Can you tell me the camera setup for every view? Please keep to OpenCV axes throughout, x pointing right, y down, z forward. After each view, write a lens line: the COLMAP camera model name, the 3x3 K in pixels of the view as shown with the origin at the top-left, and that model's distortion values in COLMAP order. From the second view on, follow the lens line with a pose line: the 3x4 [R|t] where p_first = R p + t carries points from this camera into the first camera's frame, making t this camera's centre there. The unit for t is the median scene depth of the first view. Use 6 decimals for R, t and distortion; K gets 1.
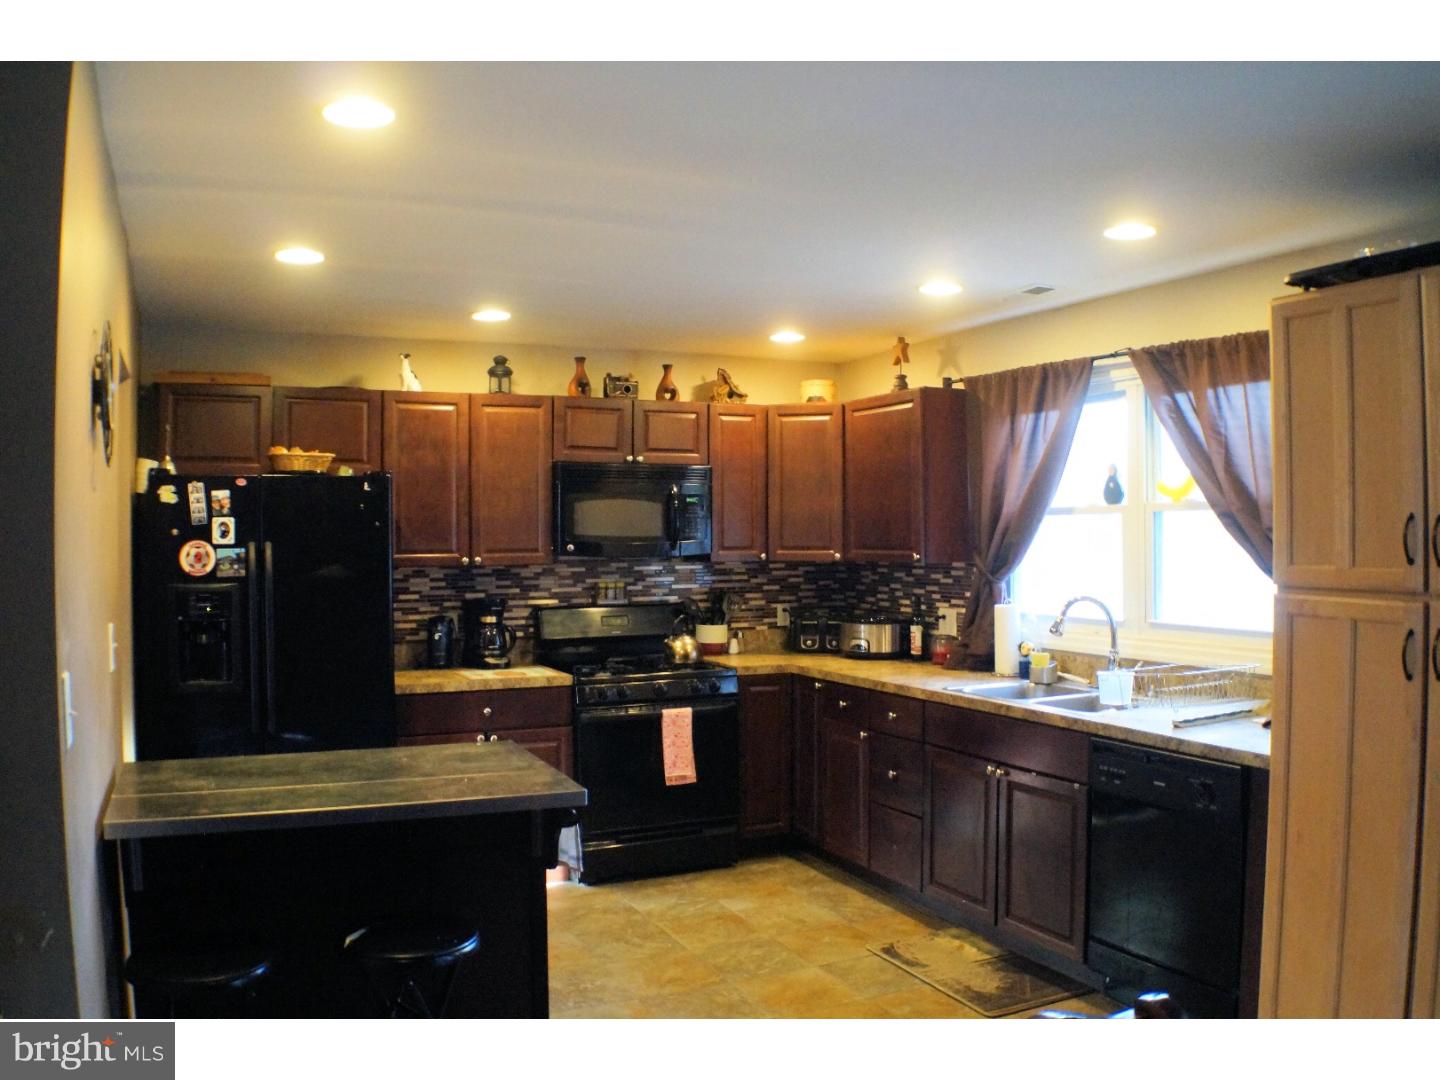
lens RADIAL K [[1154.1, 0, 765.8], [0, 1154.1, 540.1], [0, 0, 1]] dist [-0.174340, 0.004954]
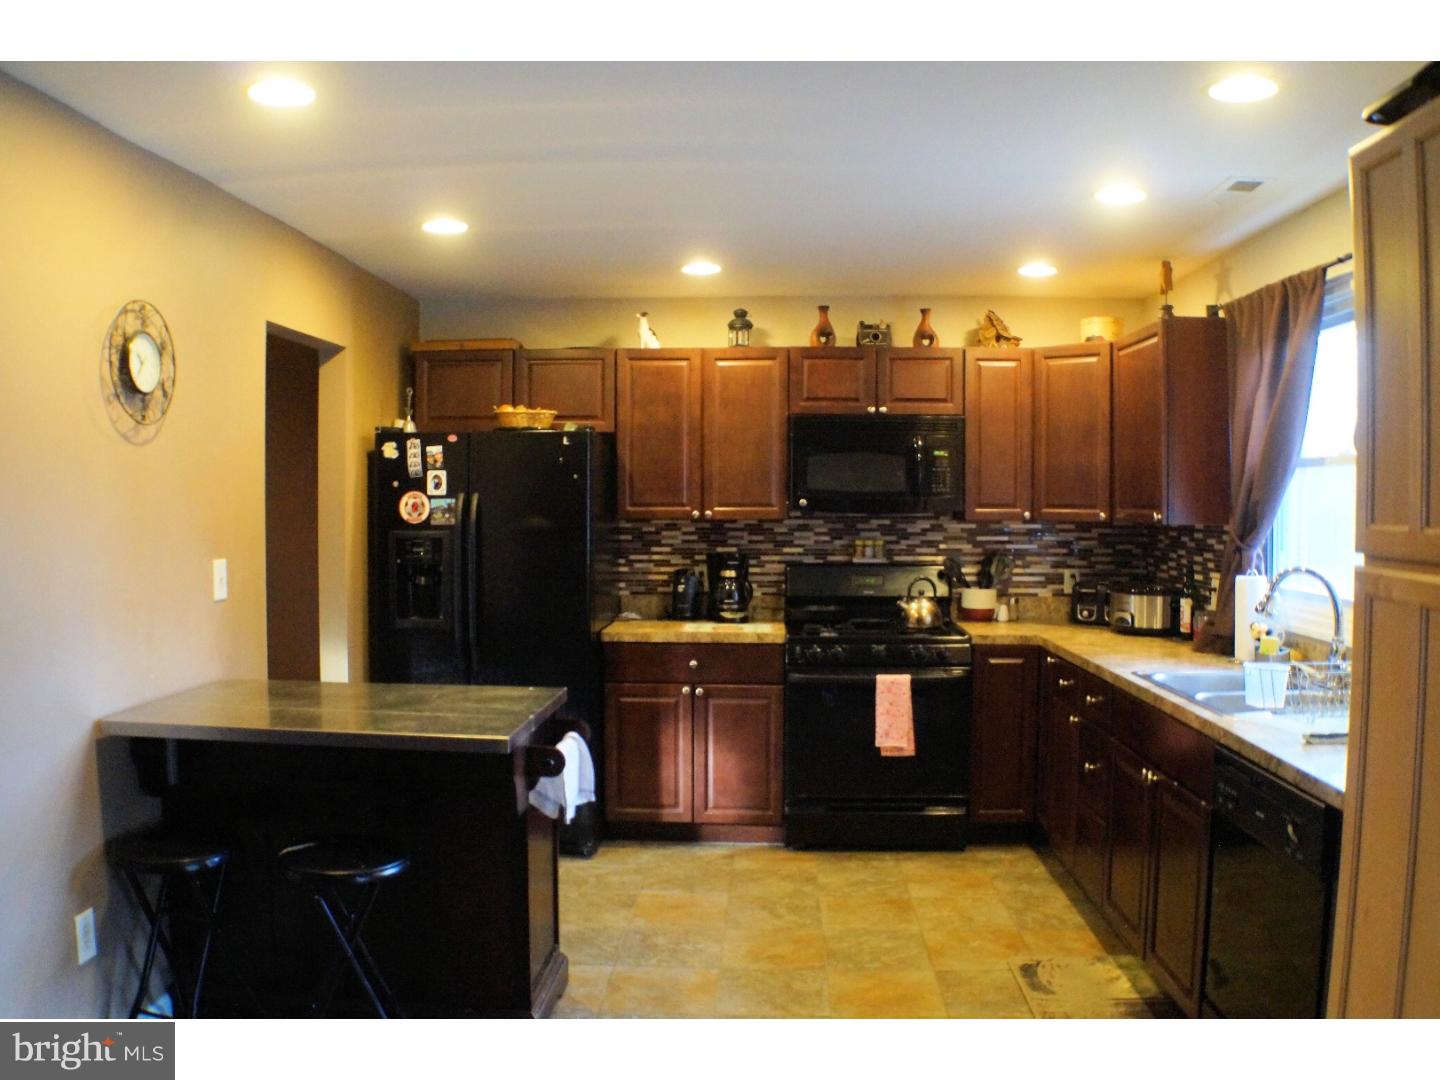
lens RADIAL K [[1154.1, 0, 765.8], [0, 1154.1, 540.1], [0, 0, 1]] dist [-0.174340, 0.004954]
pose [[0.881832, 0.023117, -0.470997, 0.269449], [-0.008965, 0.999439, 0.032269, 0.007383], [0.471478, -0.024234, 0.881545, 0.127549]]
